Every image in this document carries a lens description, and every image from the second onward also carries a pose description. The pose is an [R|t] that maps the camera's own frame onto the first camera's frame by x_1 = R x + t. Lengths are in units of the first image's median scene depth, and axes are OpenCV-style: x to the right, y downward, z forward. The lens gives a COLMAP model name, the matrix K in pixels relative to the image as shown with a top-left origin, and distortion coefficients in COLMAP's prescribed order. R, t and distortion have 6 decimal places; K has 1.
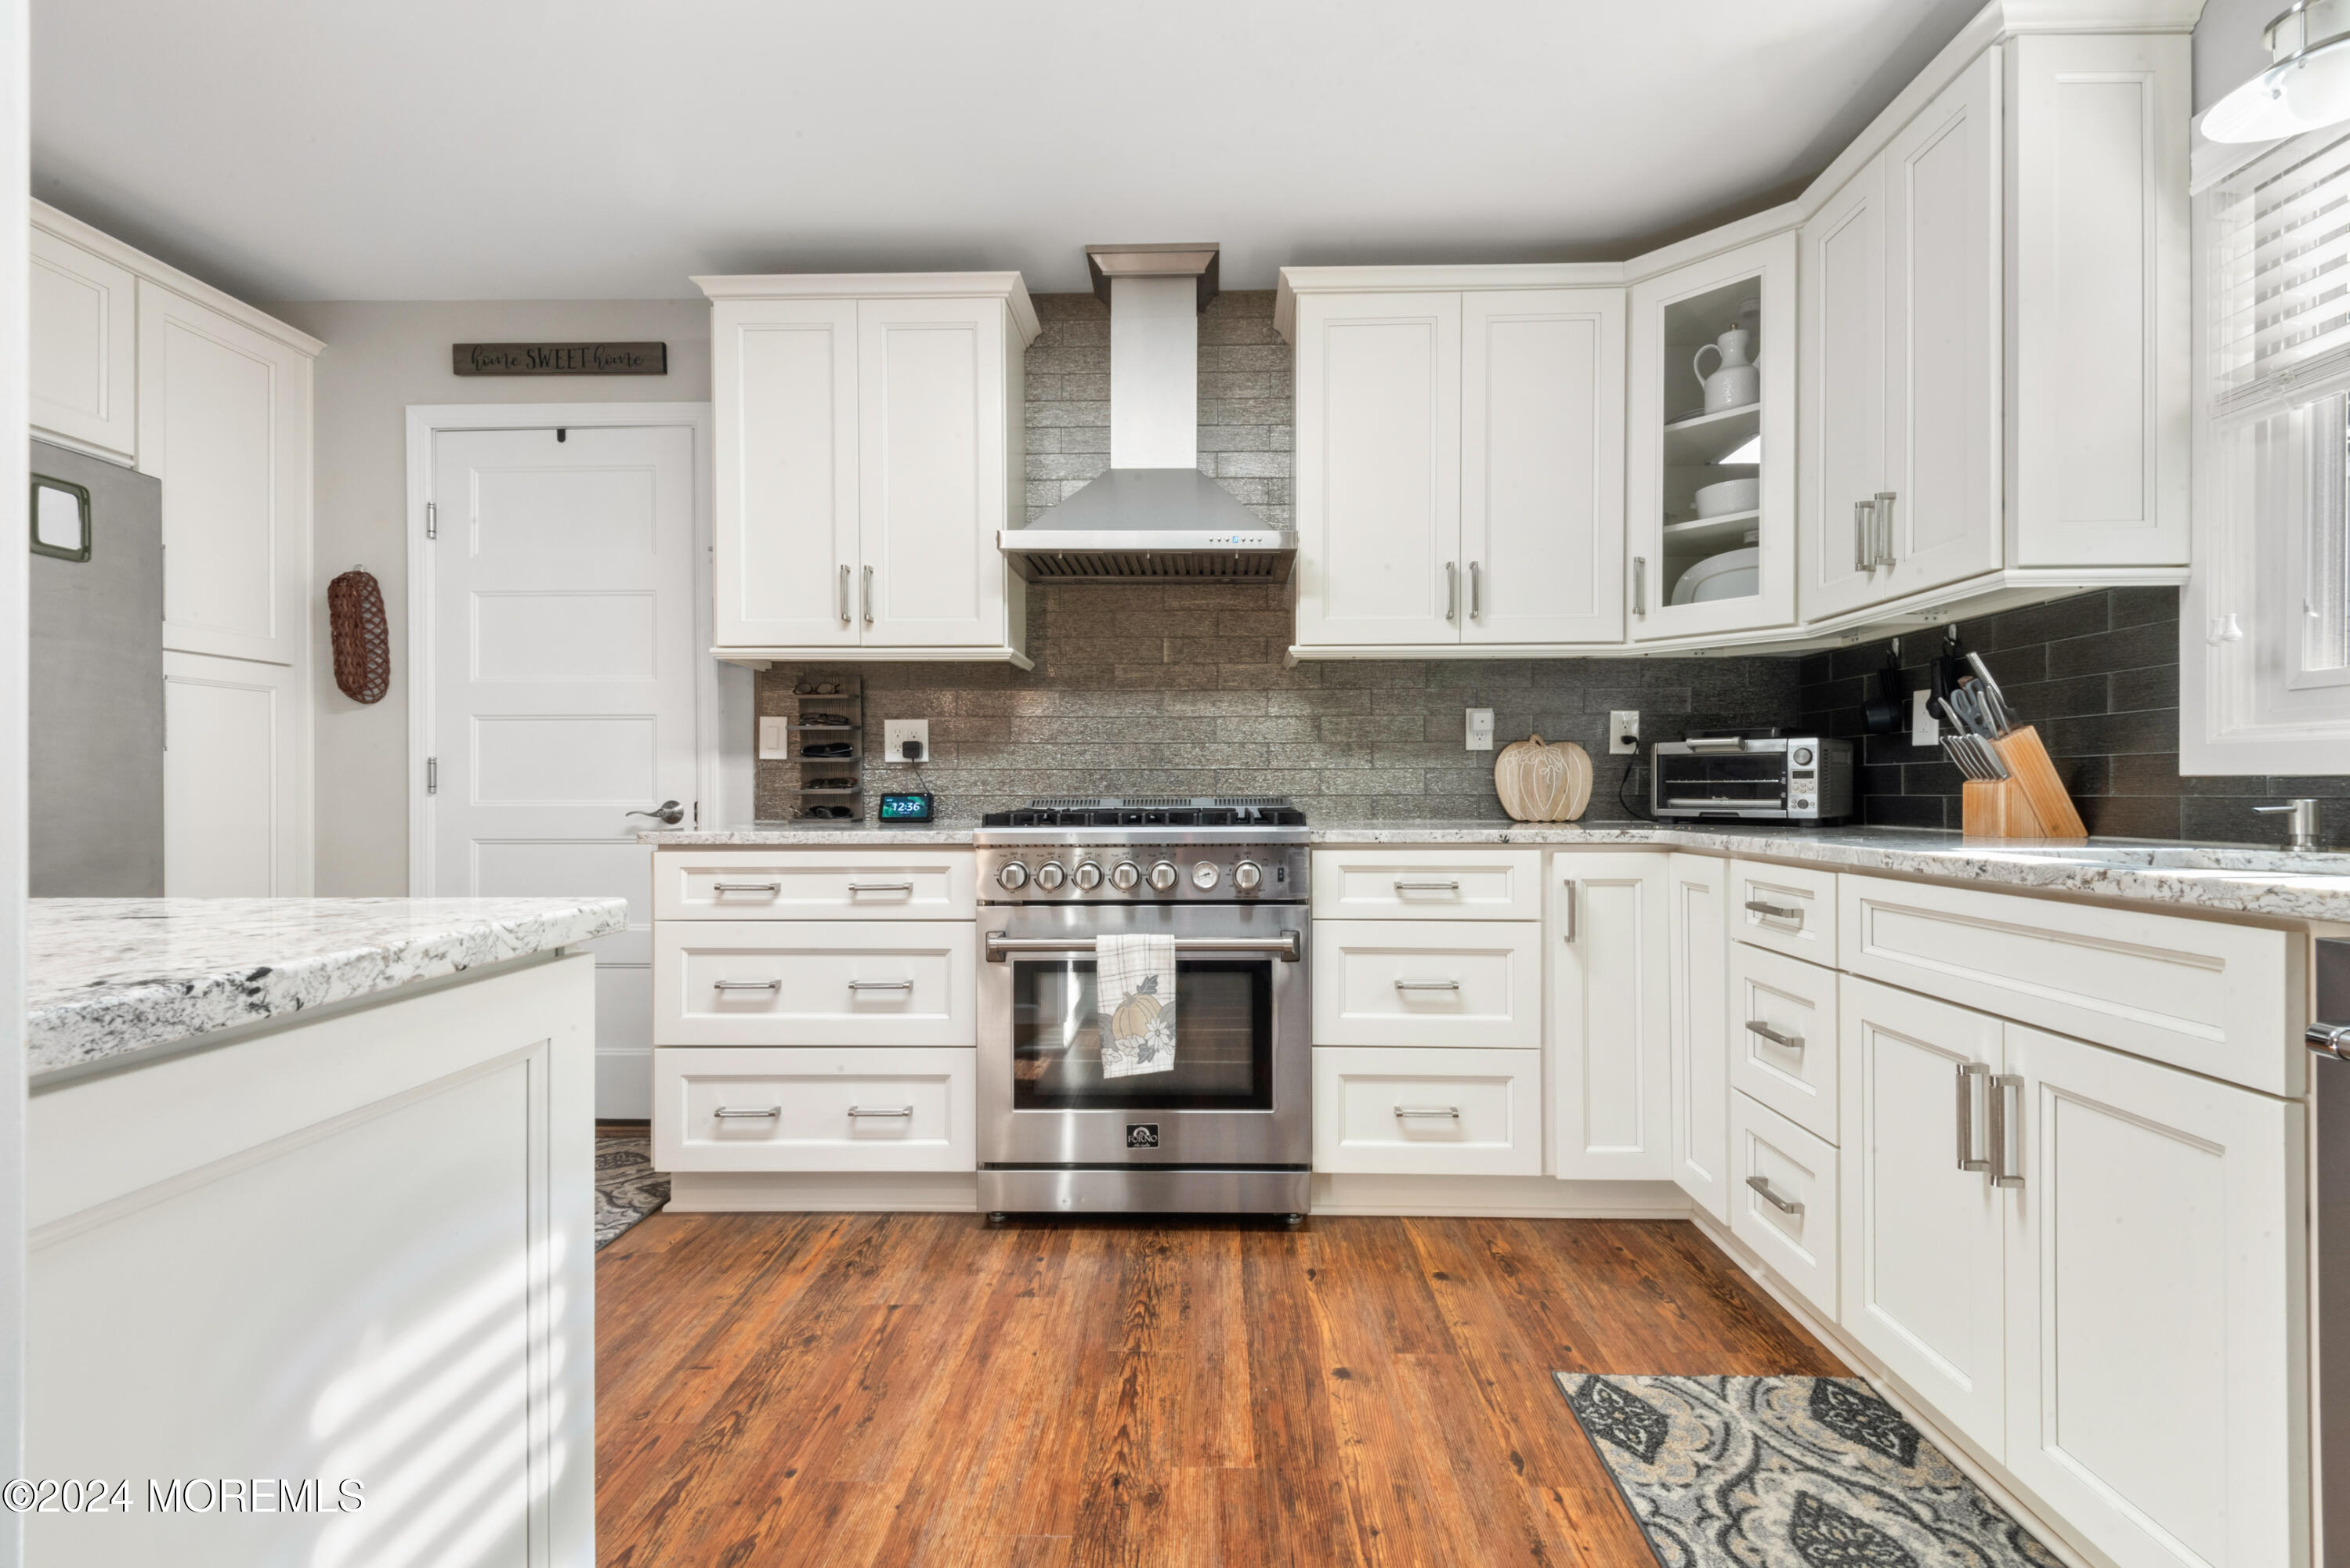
lens RADIAL K [[1068.7, 0, 1187.0], [0, 1068.7, 793.4], [0, 0, 1]] dist [0.037495, -0.029507]
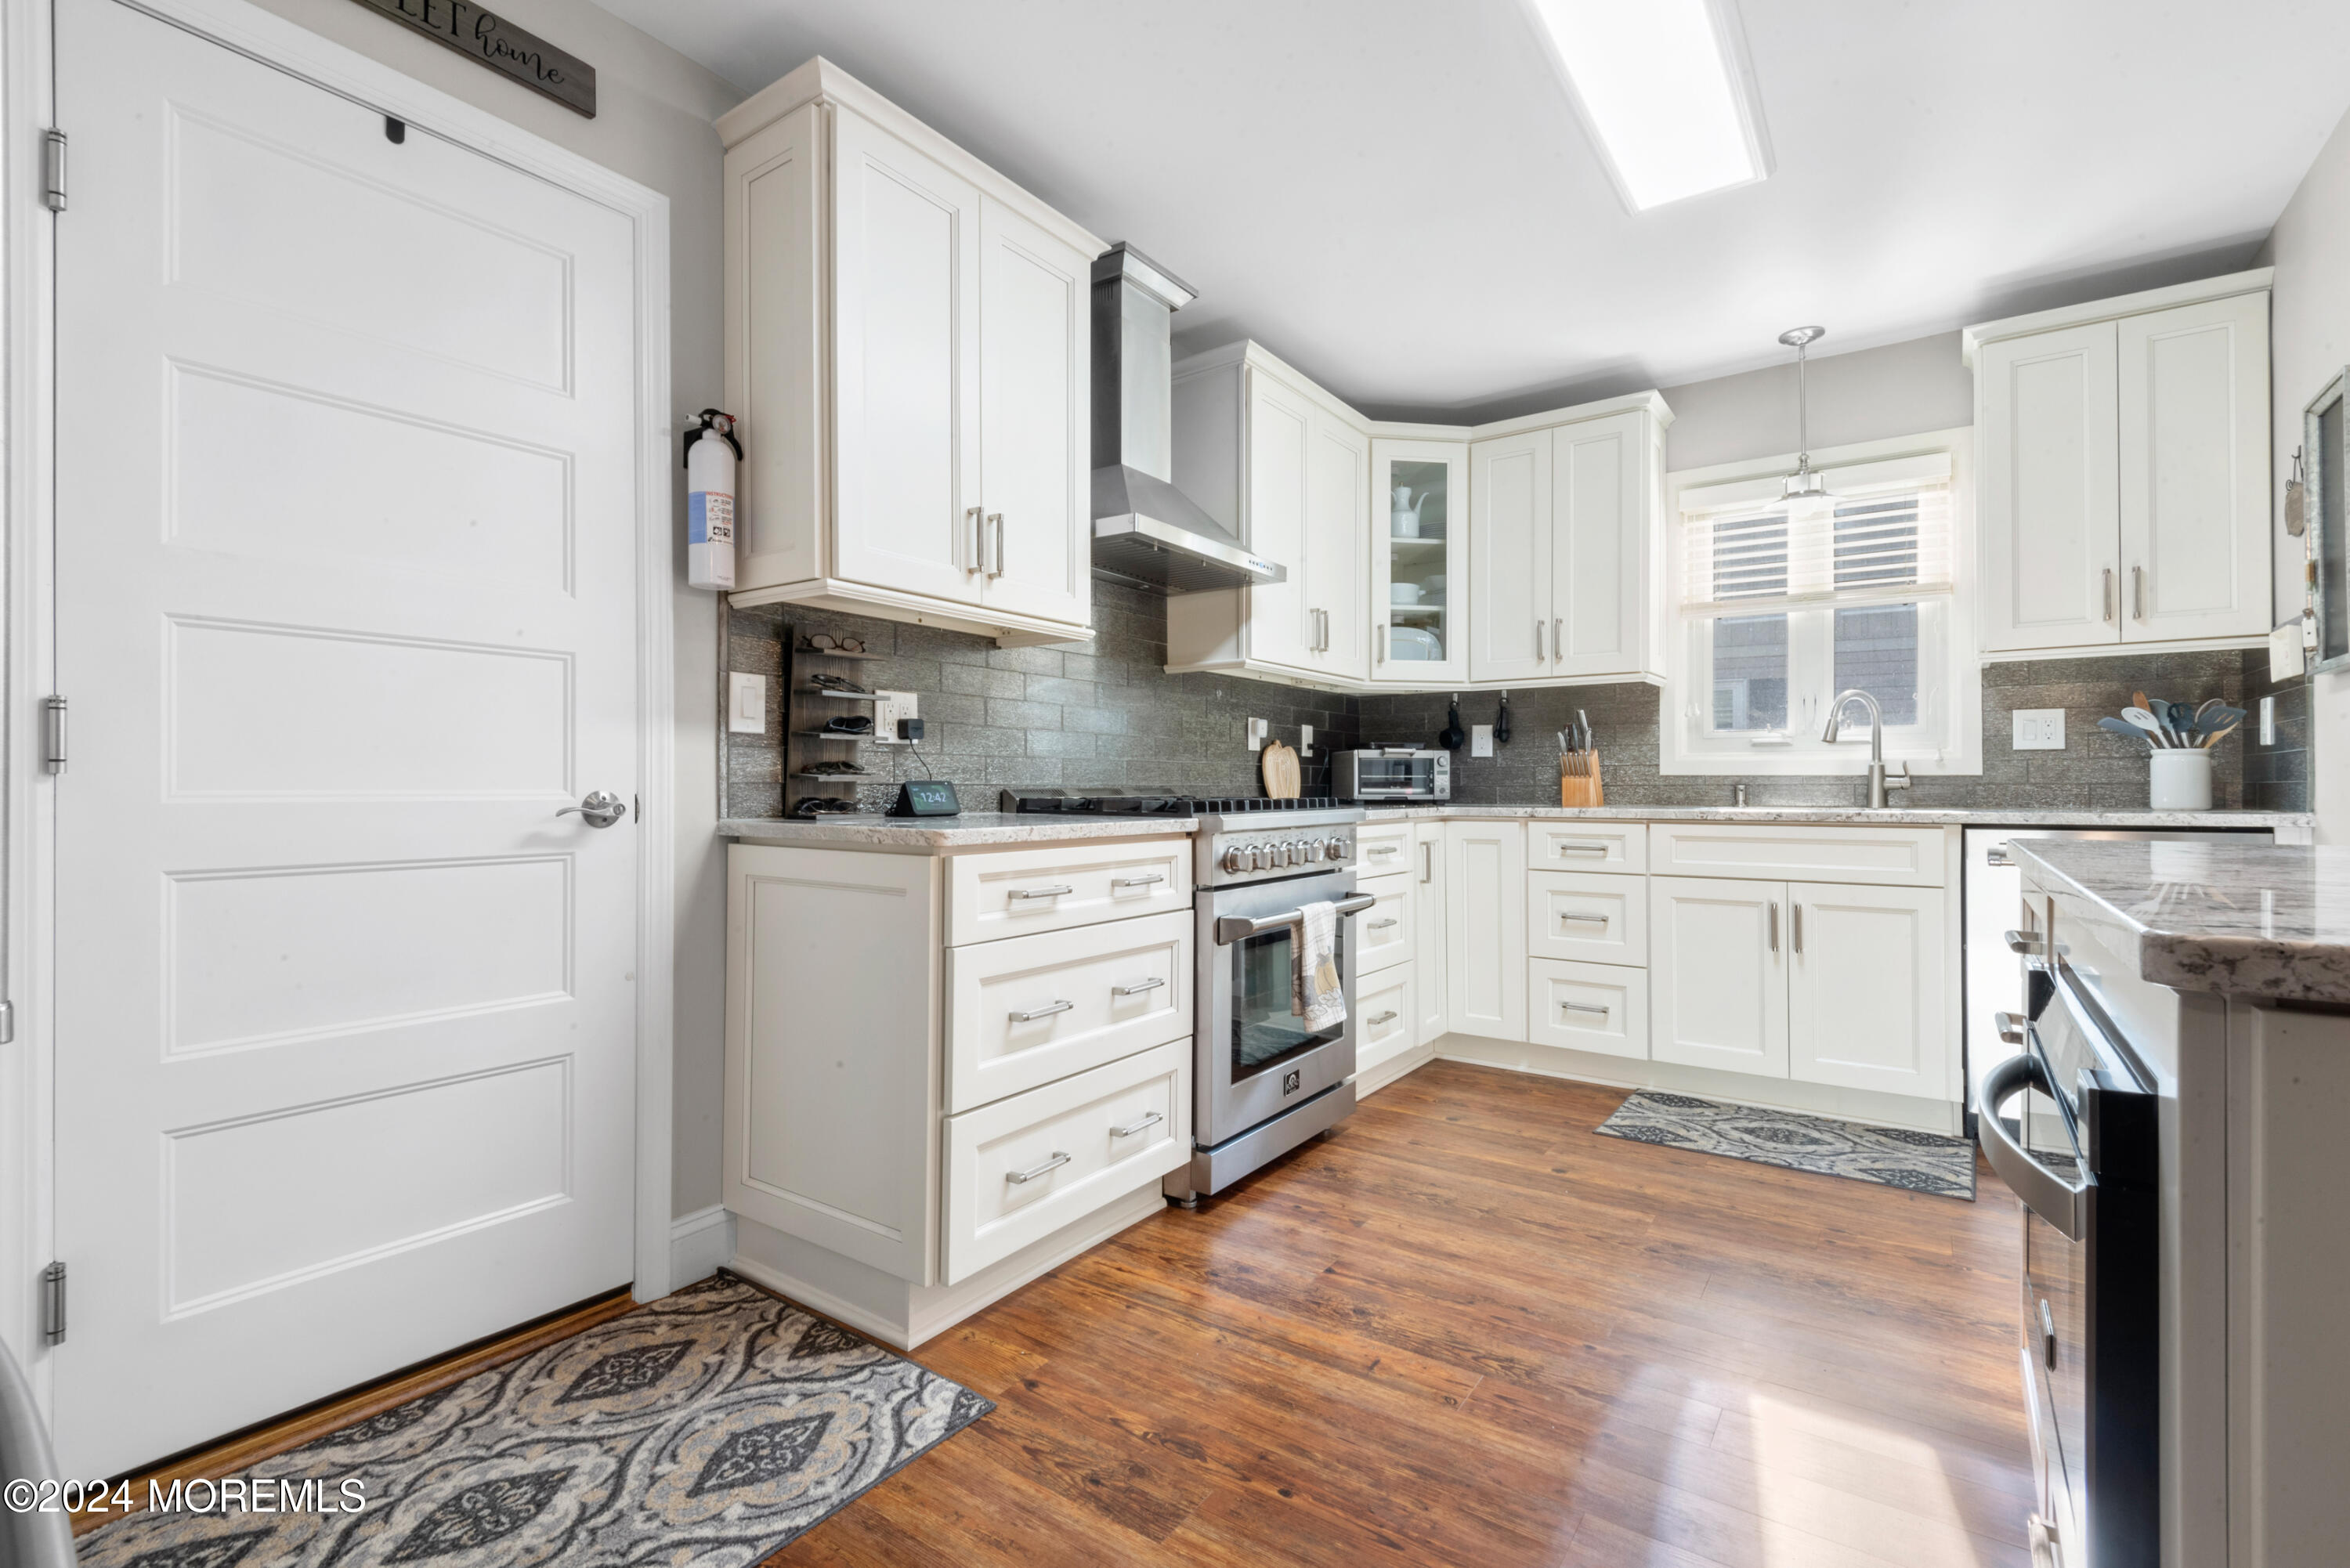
lens RADIAL K [[1061.3, 0, 1183.0], [0, 1061.3, 781.8], [0, 0, 1]] dist [0.040258, -0.027717]
pose [[0.550987, 0.005504, 0.834496, -1.062504], [0.001089, 0.999973, -0.007315, 0.008124], [-0.834513, 0.004939, 0.550966, 0.474458]]
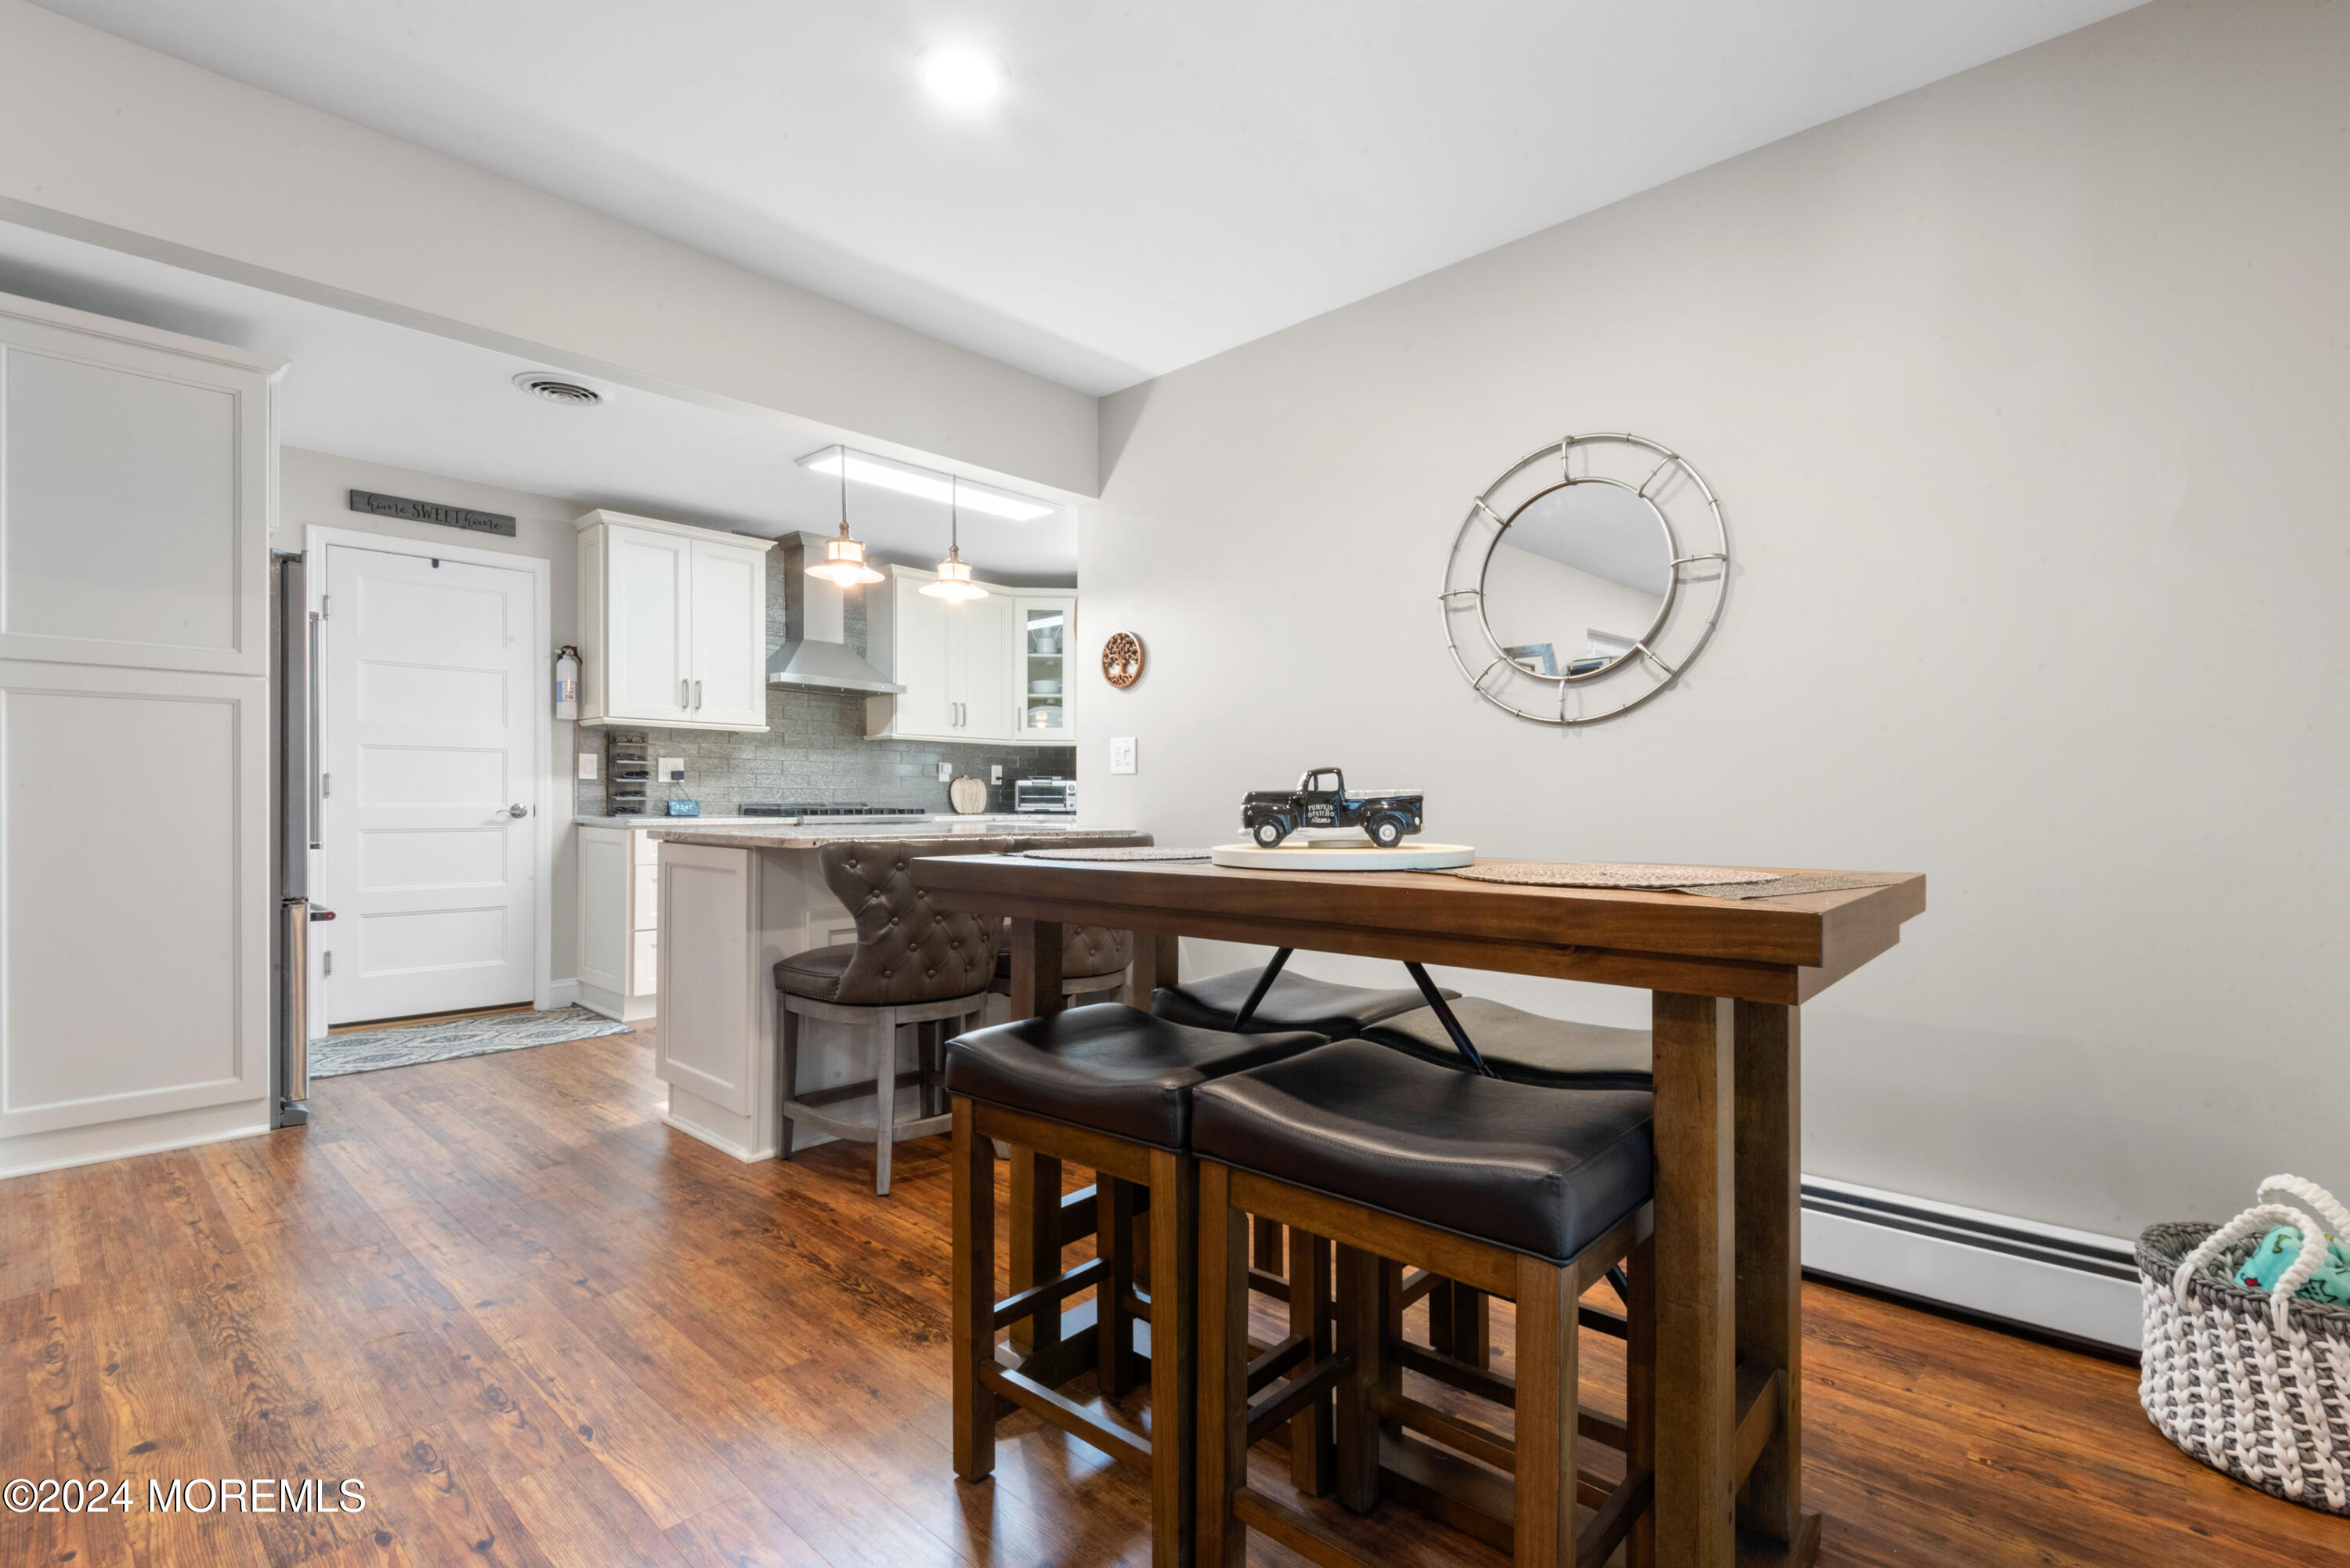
lens RADIAL K [[1066.5, 0, 1208.7], [0, 1066.5, 804.9], [0, 0, 1]] dist [0.001748, -0.009607]
pose [[0.641784, 0.000900, 0.766885, -1.343994], [-0.003251, 0.999994, 0.001547, 0.003251], [-0.766878, -0.003486, 0.641783, -1.040697]]
